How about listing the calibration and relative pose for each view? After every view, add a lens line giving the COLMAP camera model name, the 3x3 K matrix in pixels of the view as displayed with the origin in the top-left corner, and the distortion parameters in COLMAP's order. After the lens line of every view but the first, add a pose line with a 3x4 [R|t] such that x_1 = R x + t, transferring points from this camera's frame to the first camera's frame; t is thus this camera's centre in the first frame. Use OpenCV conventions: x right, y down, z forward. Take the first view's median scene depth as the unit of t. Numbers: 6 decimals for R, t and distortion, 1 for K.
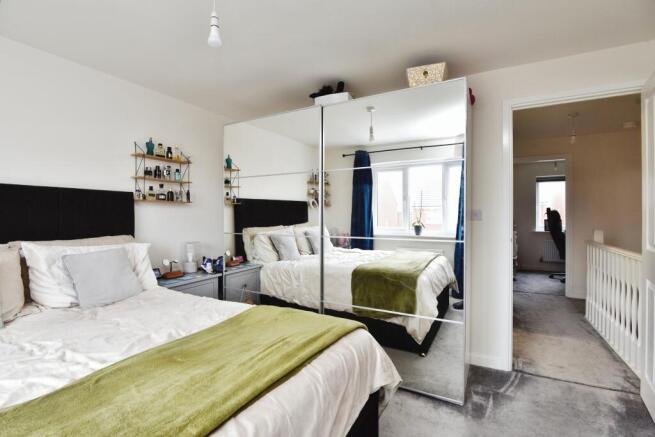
lens RADIAL K [[310.9, 0, 324.3], [0, 310.9, 218.7], [0, 0, 1]] dist [-0.011036, -0.000432]
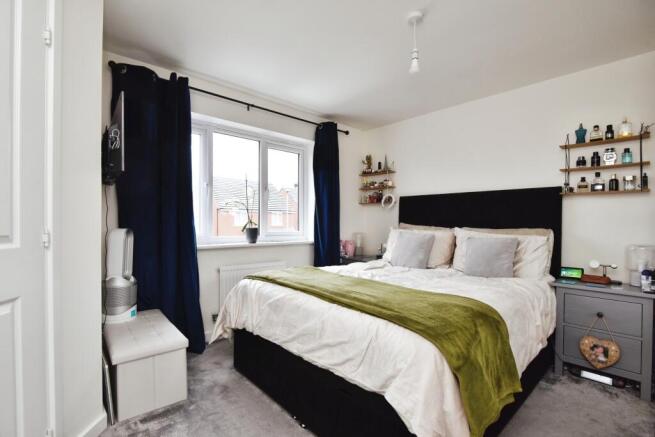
lens RADIAL K [[310.9, 0, 324.3], [0, 310.9, 218.7], [0, 0, 1]] dist [-0.011036, -0.000432]
pose [[-0.328626, 0.003171, -0.944455, 0.522780], [-0.014441, 0.999861, 0.008382, 0.018615], [0.944350, 0.016393, -0.328535, 0.576789]]
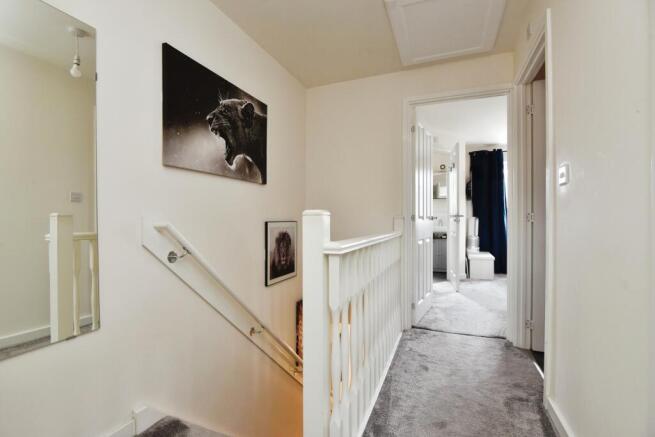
lens RADIAL K [[310.9, 0, 324.3], [0, 310.9, 218.7], [0, 0, 1]] dist [-0.011036, -0.000432]
pose [[-0.985905, -0.004104, -0.167254, 1.050177], [-0.007221, 0.999811, 0.018030, 0.038472], [0.167148, 0.018984, -0.985749, 1.369104]]
